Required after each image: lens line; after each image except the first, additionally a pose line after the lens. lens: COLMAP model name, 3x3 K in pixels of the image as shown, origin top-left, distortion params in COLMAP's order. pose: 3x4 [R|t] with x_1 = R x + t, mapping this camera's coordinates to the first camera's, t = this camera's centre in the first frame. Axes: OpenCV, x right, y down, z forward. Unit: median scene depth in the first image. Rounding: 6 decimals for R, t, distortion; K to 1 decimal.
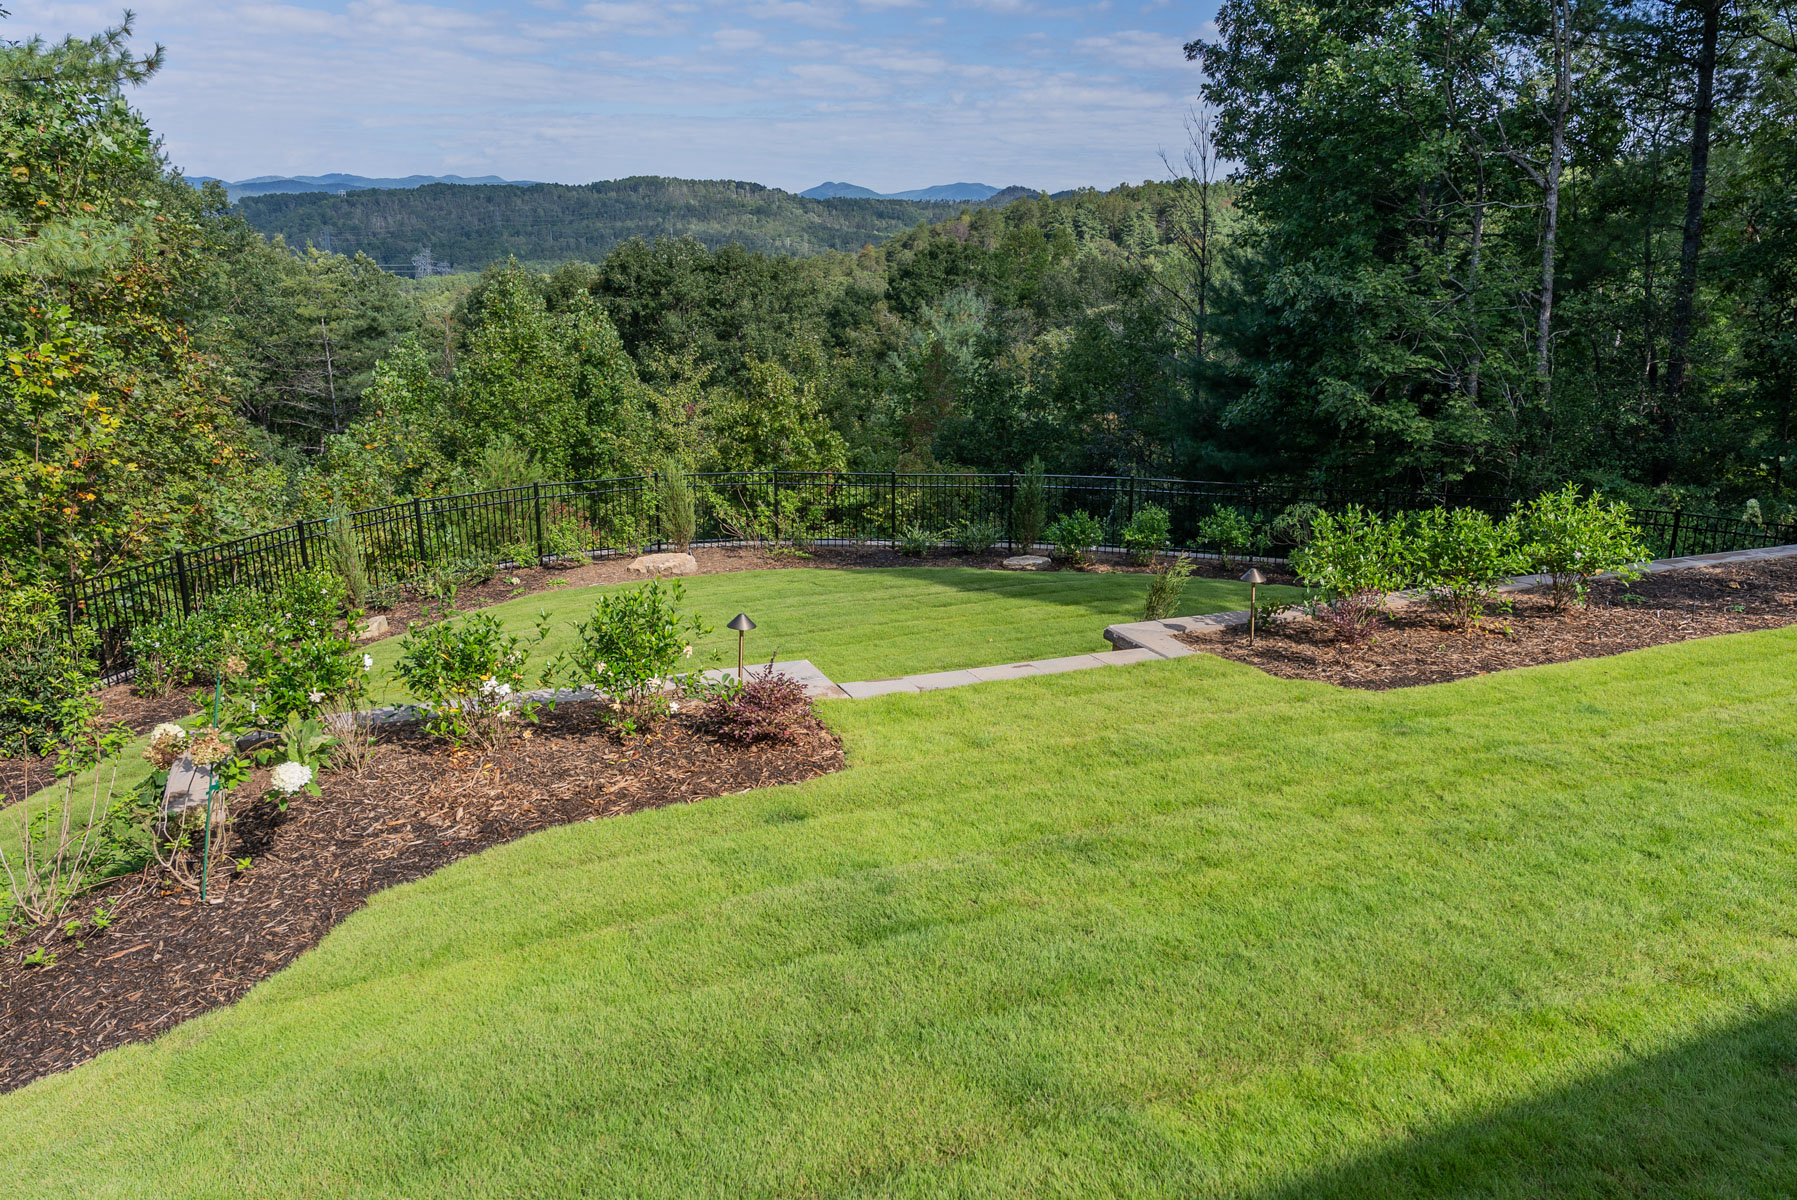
lens RADIAL K [[1414.5, 0, 910.9], [0, 1414.5, 643.5], [0, 0, 1]] dist [-0.011135, -0.001767]
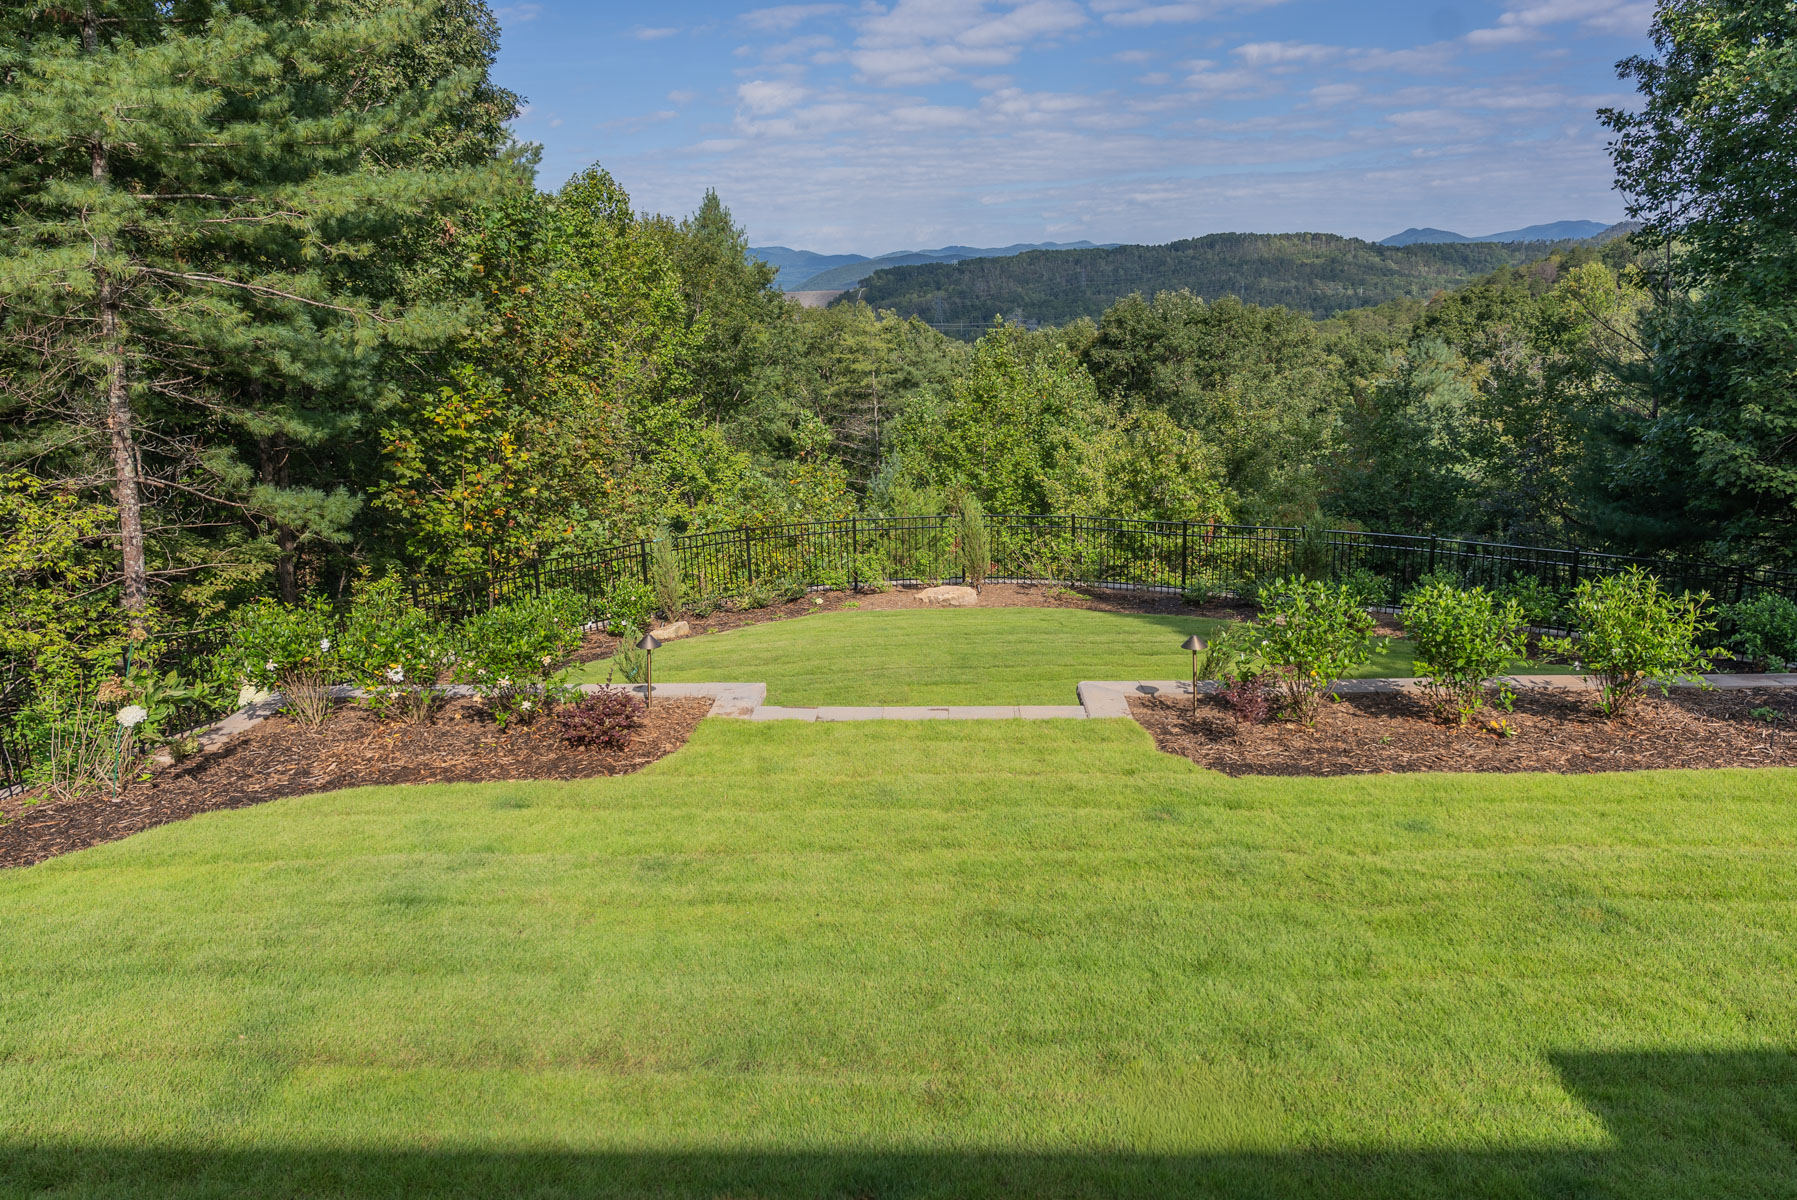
lens RADIAL K [[1355.9, 0, 898.4], [0, 1355.9, 610.6], [0, 0, 1]] dist [0.005383, -0.006928]
pose [[0.882355, 0.072504, -0.464966, 0.138986], [-0.095068, 0.995151, -0.025231, -0.007626], [0.460882, 0.066466, 0.884969, 0.030064]]
